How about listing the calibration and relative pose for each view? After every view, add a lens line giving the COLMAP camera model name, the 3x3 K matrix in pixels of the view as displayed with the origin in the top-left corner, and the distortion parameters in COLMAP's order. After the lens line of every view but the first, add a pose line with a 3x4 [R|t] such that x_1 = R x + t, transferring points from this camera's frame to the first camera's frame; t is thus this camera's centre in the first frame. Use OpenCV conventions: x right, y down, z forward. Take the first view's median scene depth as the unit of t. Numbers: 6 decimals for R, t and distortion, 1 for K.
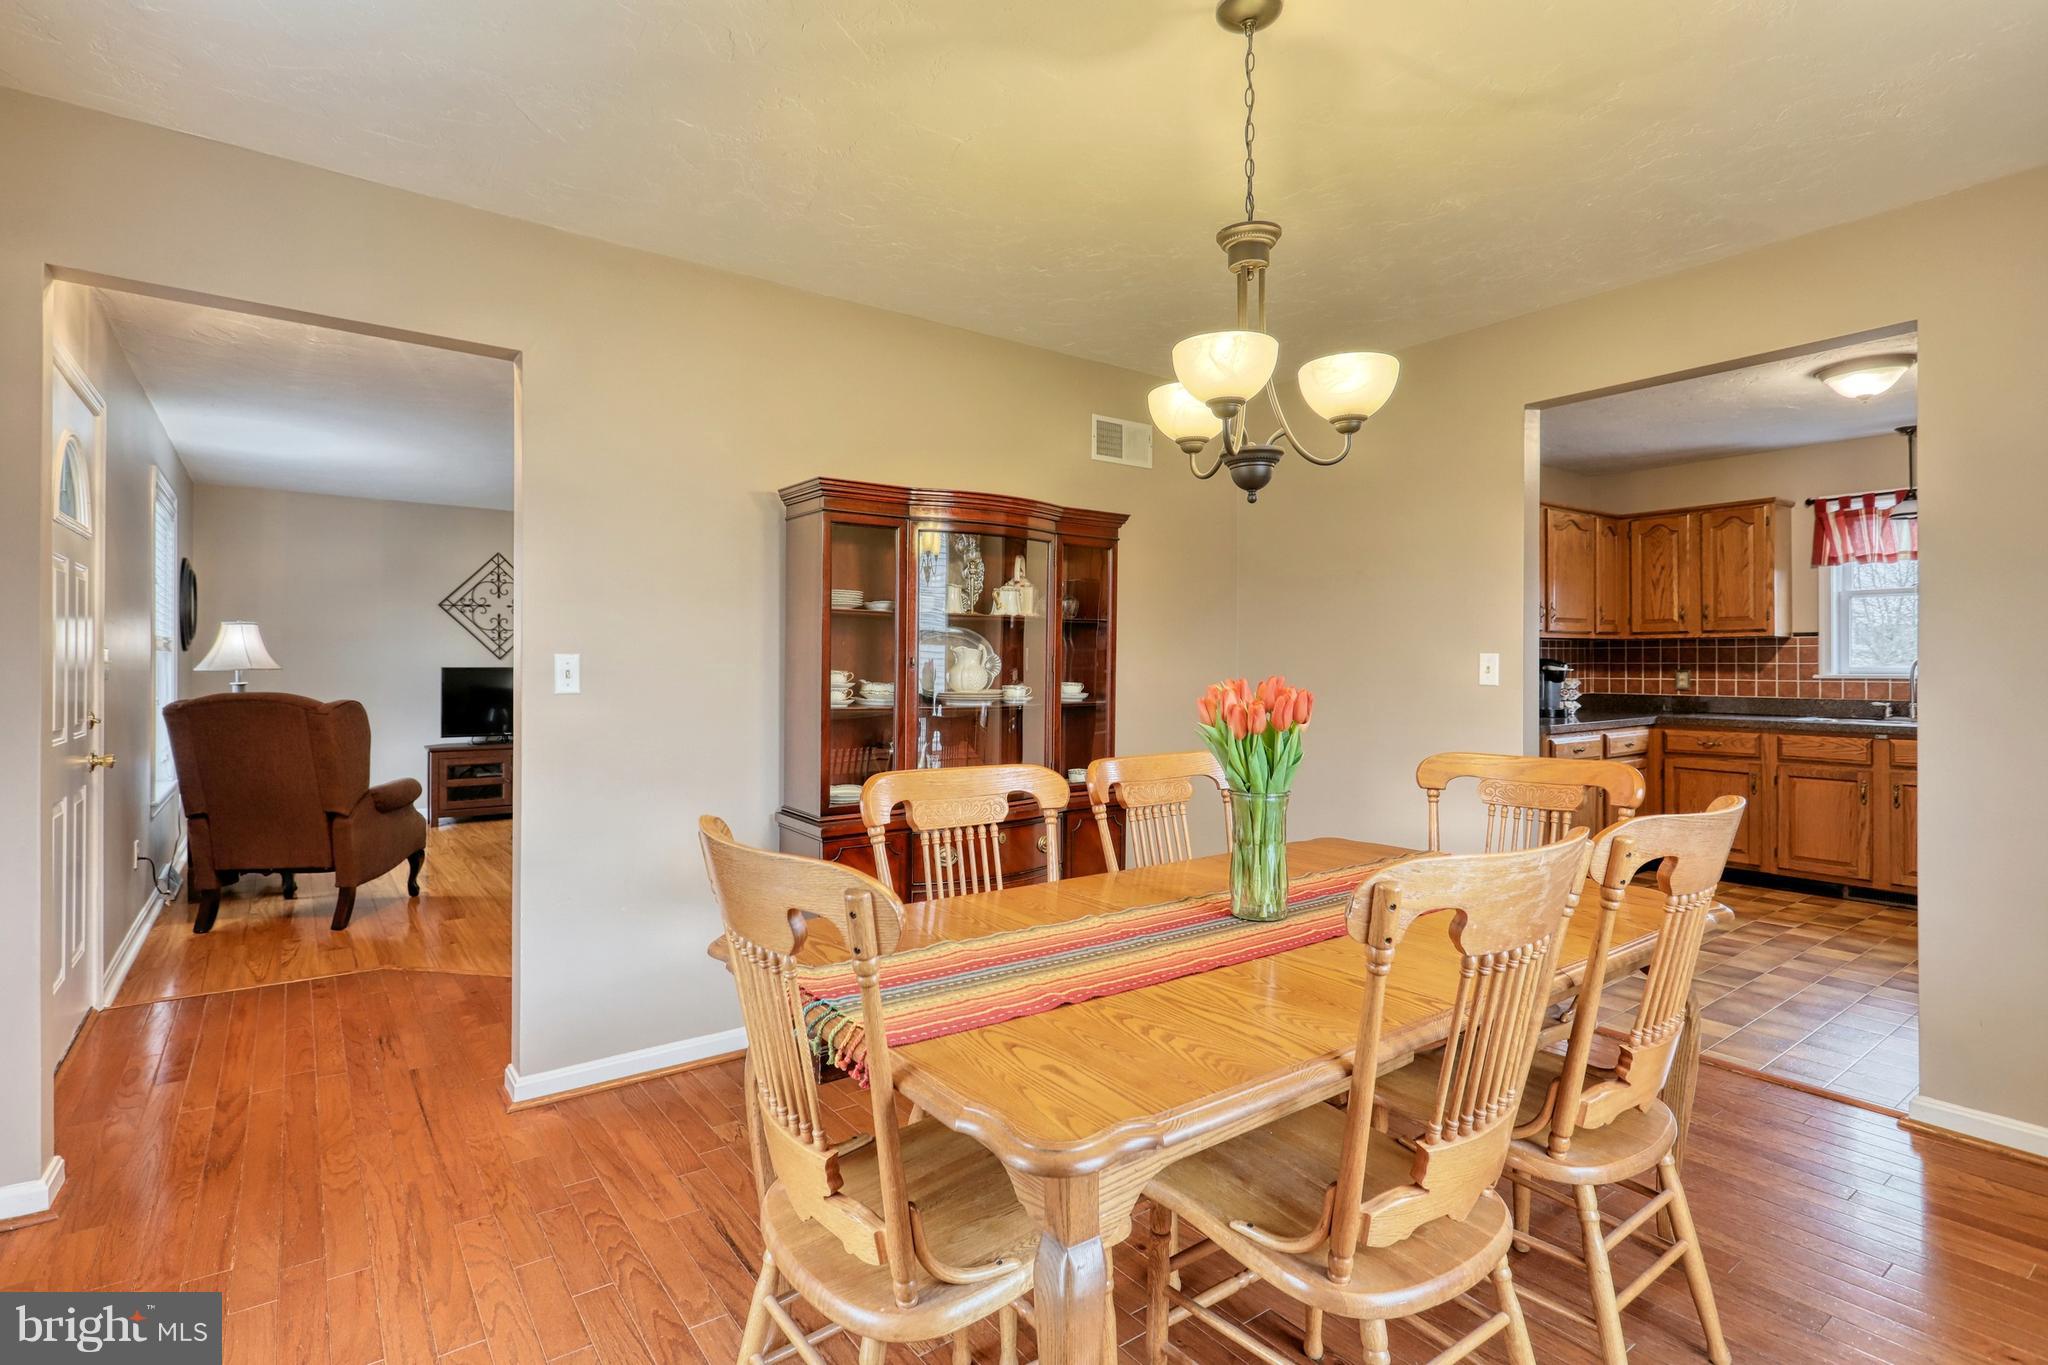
lens RADIAL K [[972.5, 0, 1015.7], [0, 972.5, 679.8], [0, 0, 1]] dist [-0.000047, 0.000105]
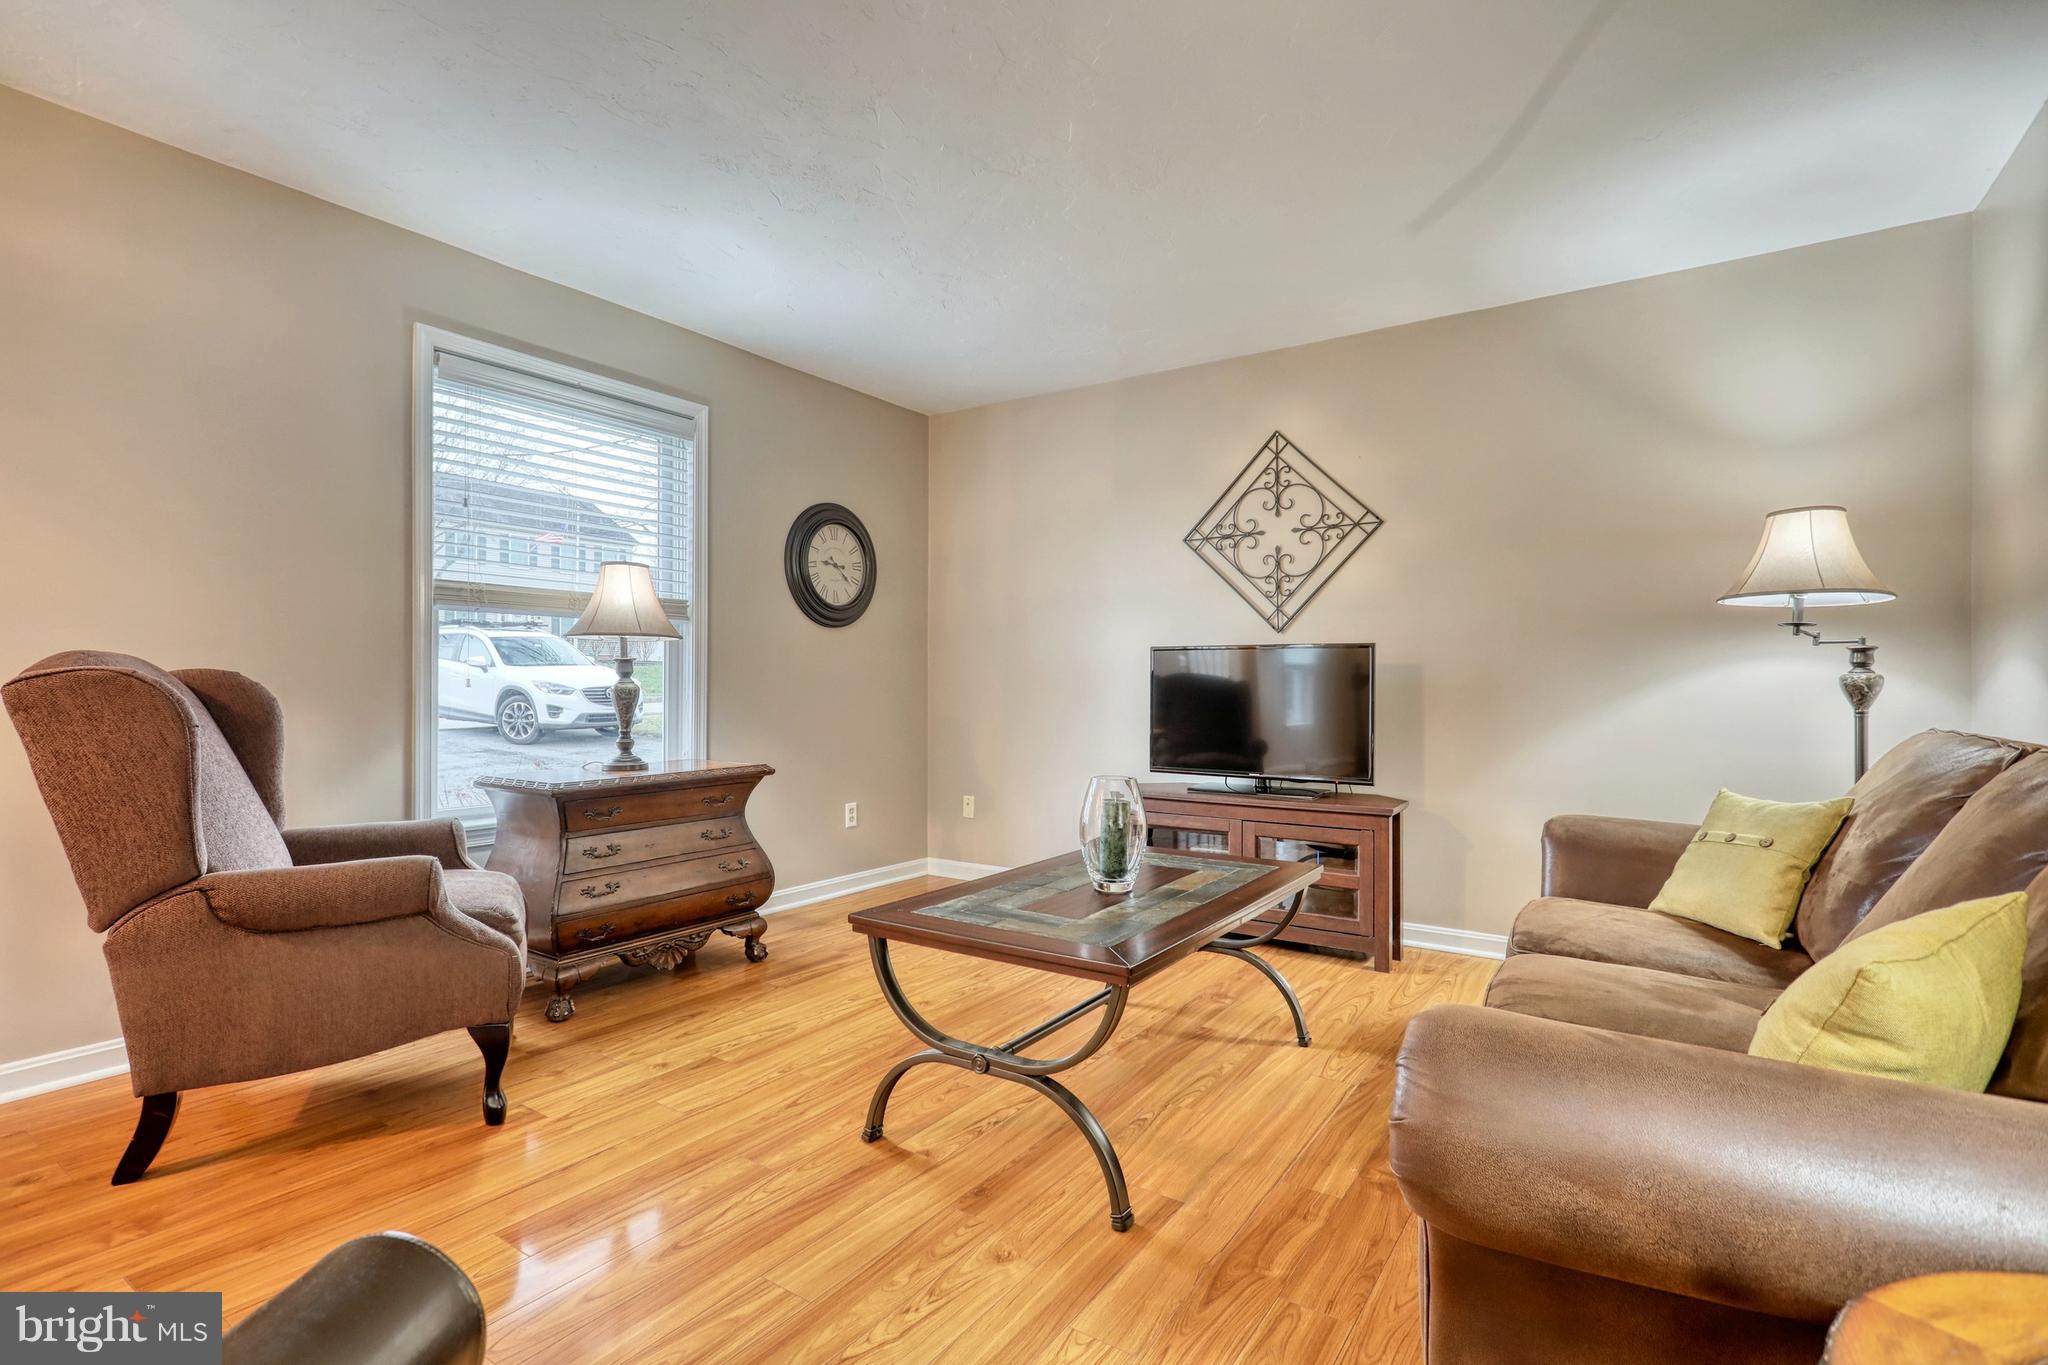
lens RADIAL K [[972.5, 0, 1015.7], [0, 972.5, 679.8], [0, 0, 1]] dist [-0.000047, 0.000105]
pose [[0.326728, -0.002889, -0.945114, -0.082121], [-0.013859, 0.999873, -0.007847, 0.011246], [0.945017, 0.015662, 0.326646, 0.723658]]
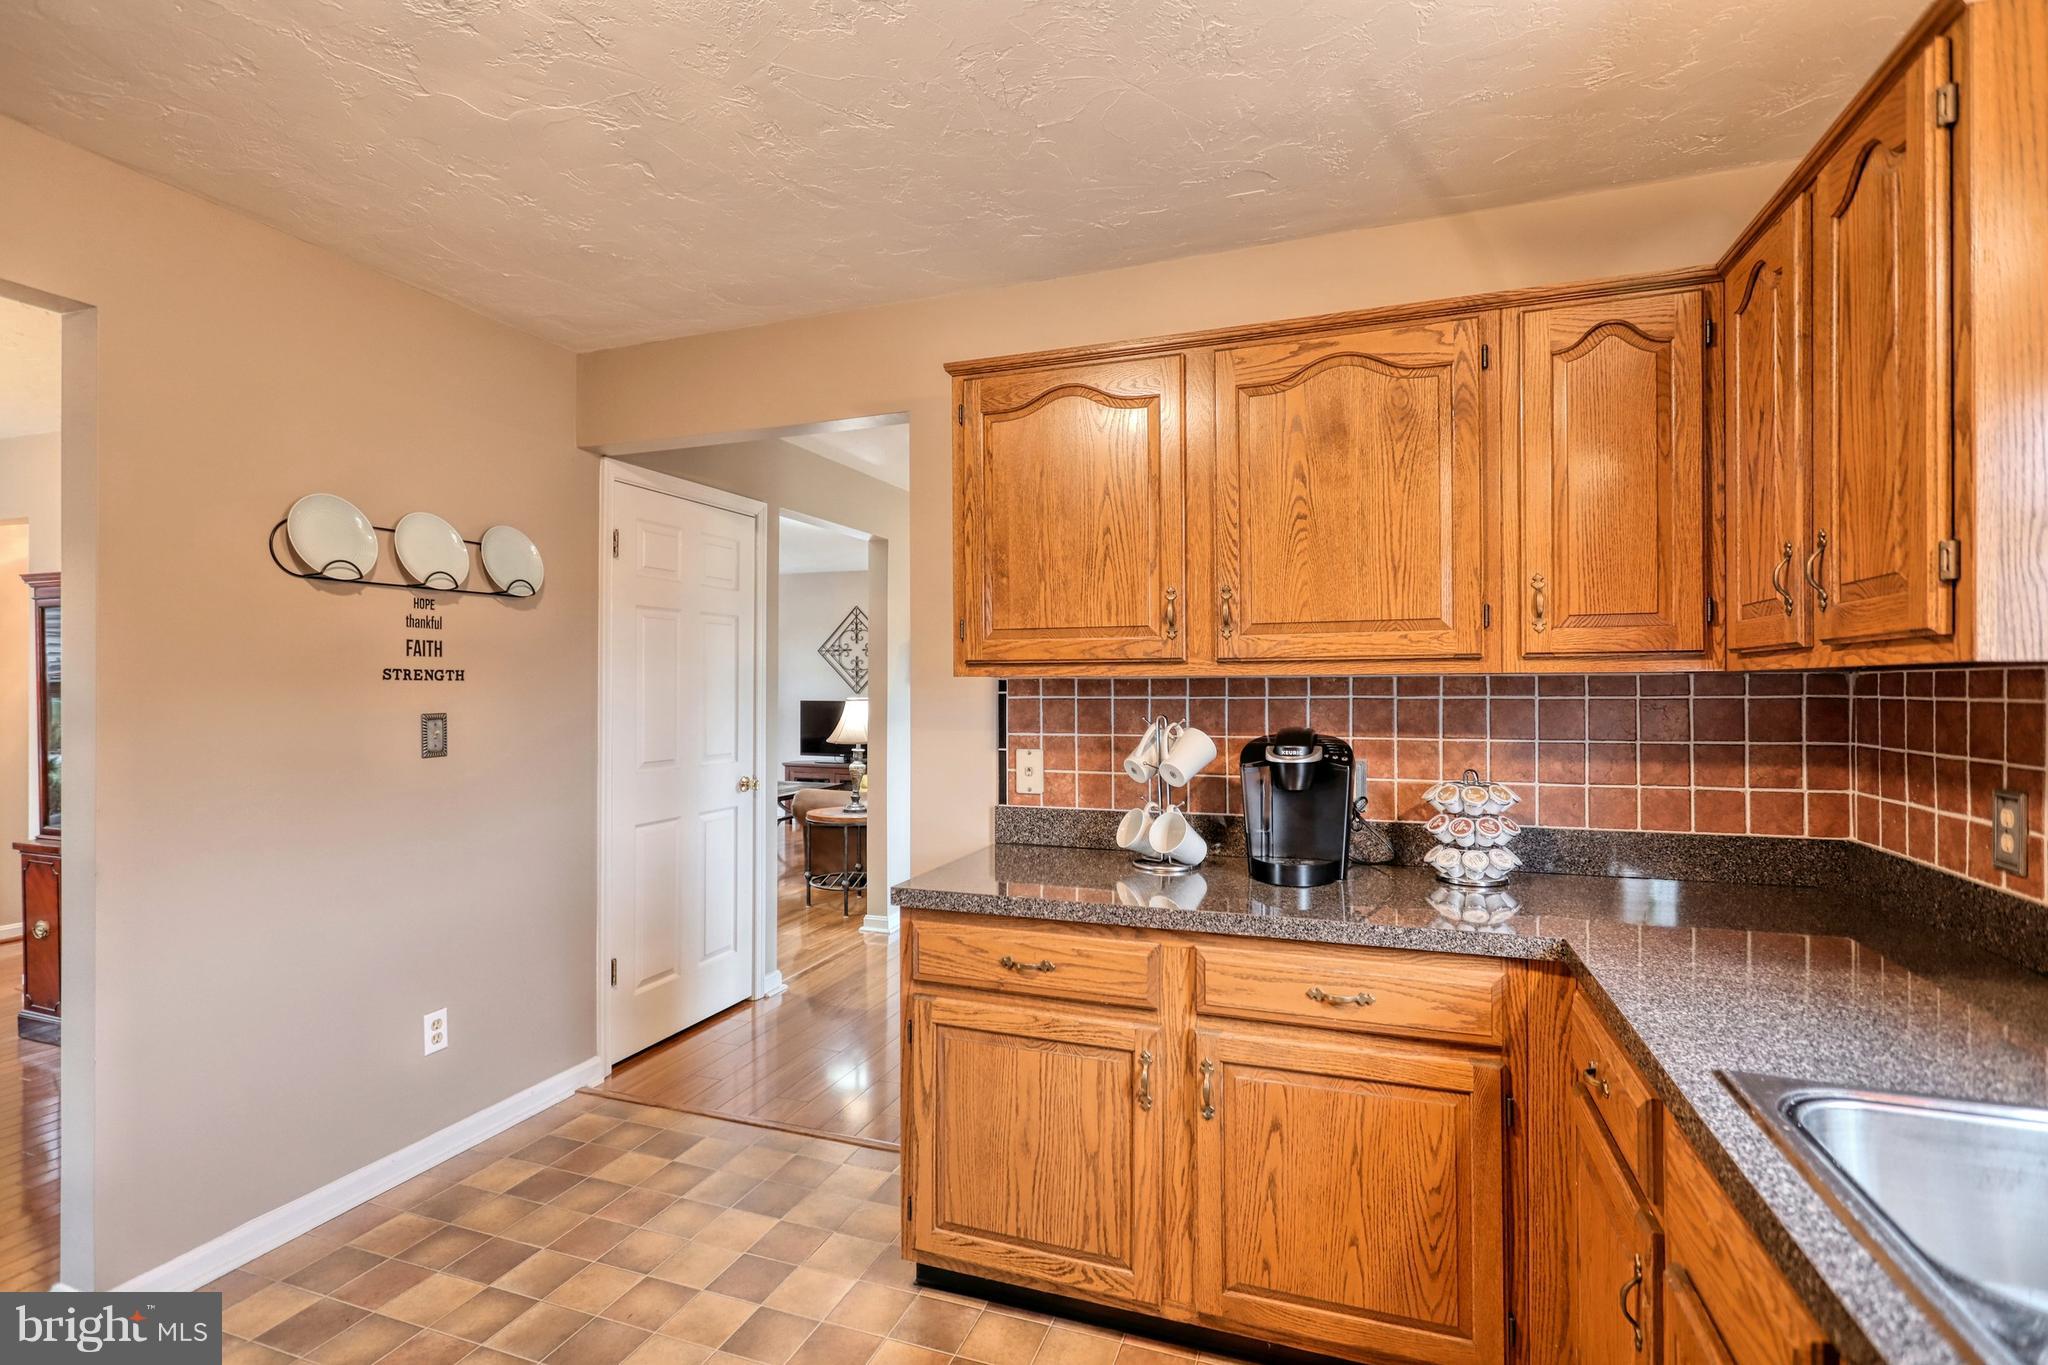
lens RADIAL K [[972.5, 0, 1015.7], [0, 972.5, 679.8], [0, 0, 1]] dist [-0.000047, 0.000105]
pose [[0.544561, -0.004536, -0.838709, 0.623590], [-0.010414, 0.999872, -0.012170, -0.026771], [0.838656, 0.015361, 0.544444, 0.526061]]
